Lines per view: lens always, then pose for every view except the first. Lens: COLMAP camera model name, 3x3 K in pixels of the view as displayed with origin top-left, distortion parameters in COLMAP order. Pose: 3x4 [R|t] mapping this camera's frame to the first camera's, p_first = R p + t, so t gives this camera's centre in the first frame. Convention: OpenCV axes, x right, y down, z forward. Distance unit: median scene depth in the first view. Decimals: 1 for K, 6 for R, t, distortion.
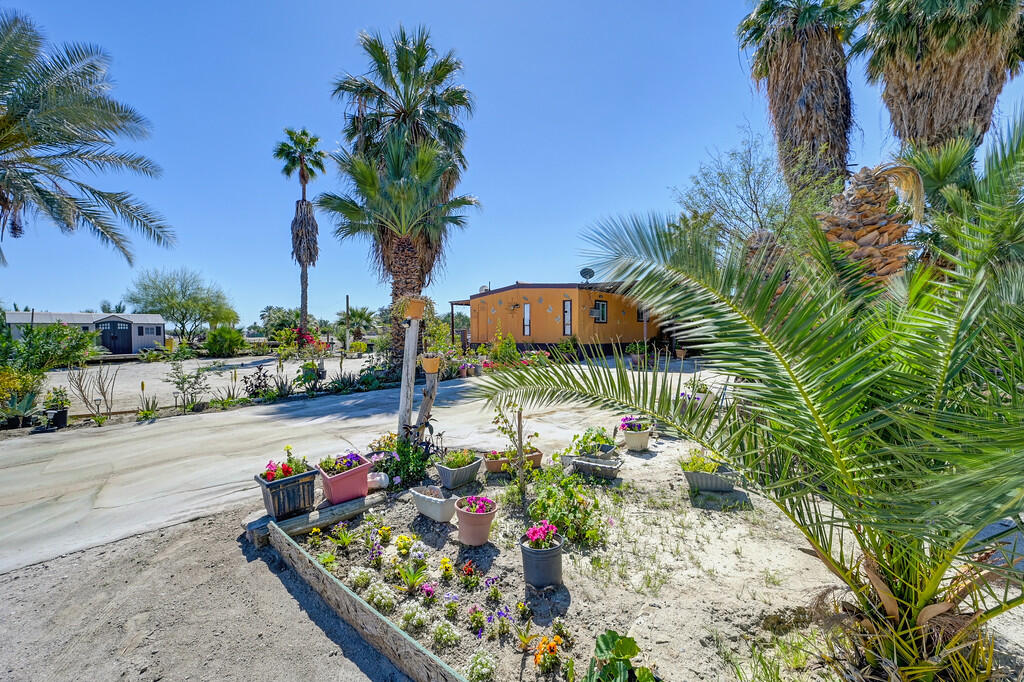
lens RADIAL K [[399.1, 0, 512.0], [0, 399.1, 341.0], [0, 0, 1]] dist [-0.002933, 0.000393]
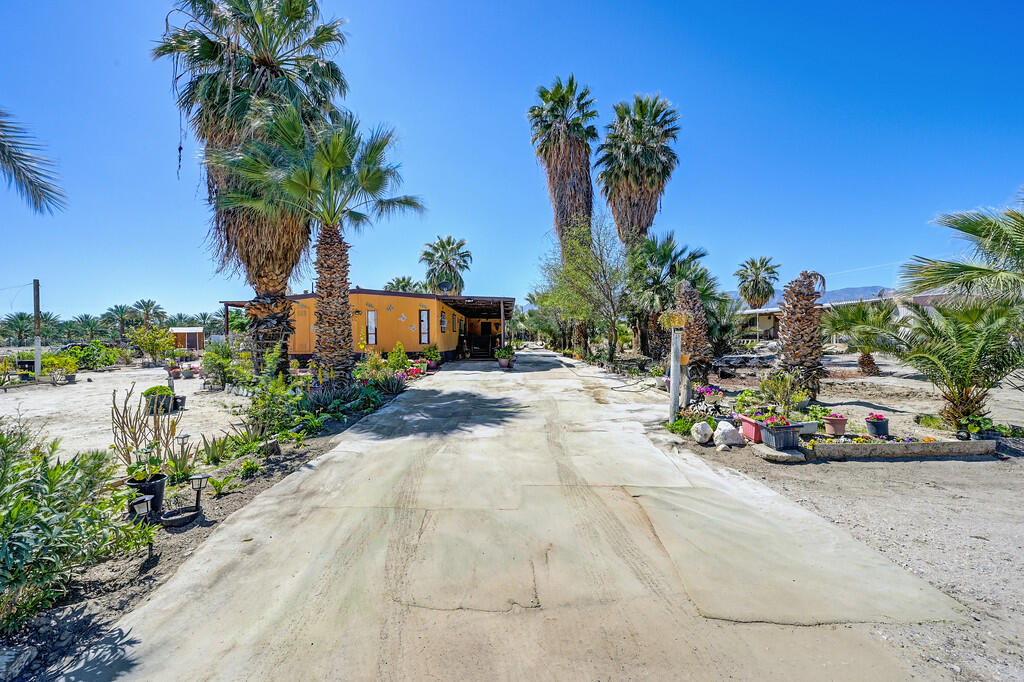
lens RADIAL K [[399.1, 0, 512.0], [0, 399.1, 341.0], [0, 0, 1]] dist [-0.002933, 0.000393]
pose [[0.717588, 0.000664, 0.696468, -0.465920], [0.017567, 0.999664, -0.019053, 0.002690], [-0.696246, 0.025907, 0.717335, 0.112324]]
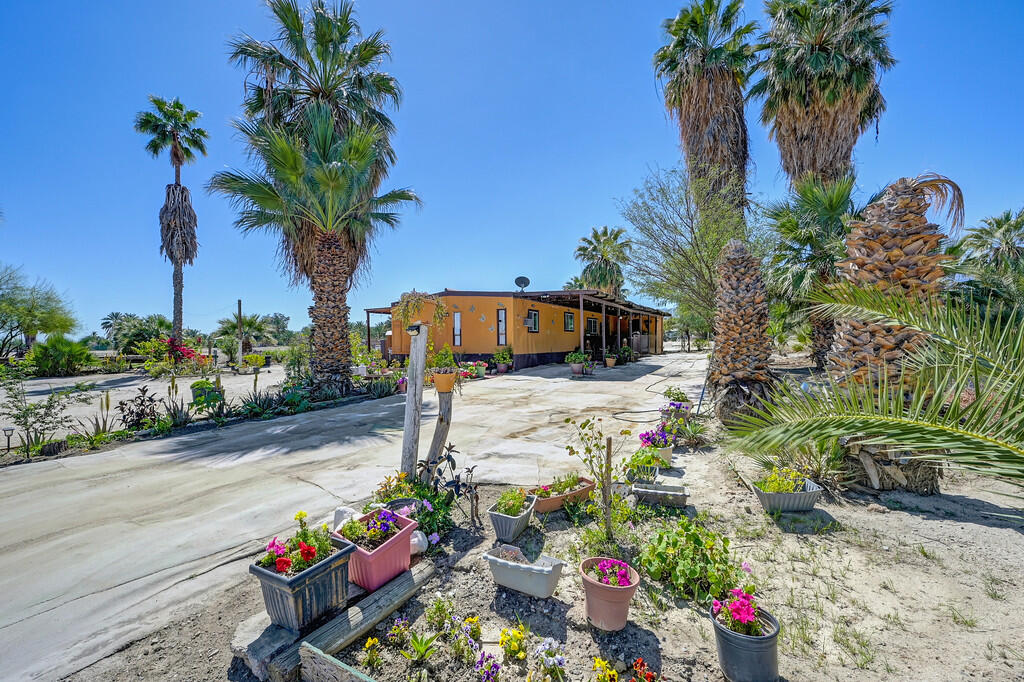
lens RADIAL K [[401.5, 0, 510.7], [0, 401.5, 346.4], [0, 0, 1]] dist [-0.002645, 0.000159]
pose [[0.972433, -0.007137, 0.233073, -0.075619], [0.009983, 0.999889, -0.011033, -0.000505], [-0.232969, 0.013055, 0.972397, 0.053655]]
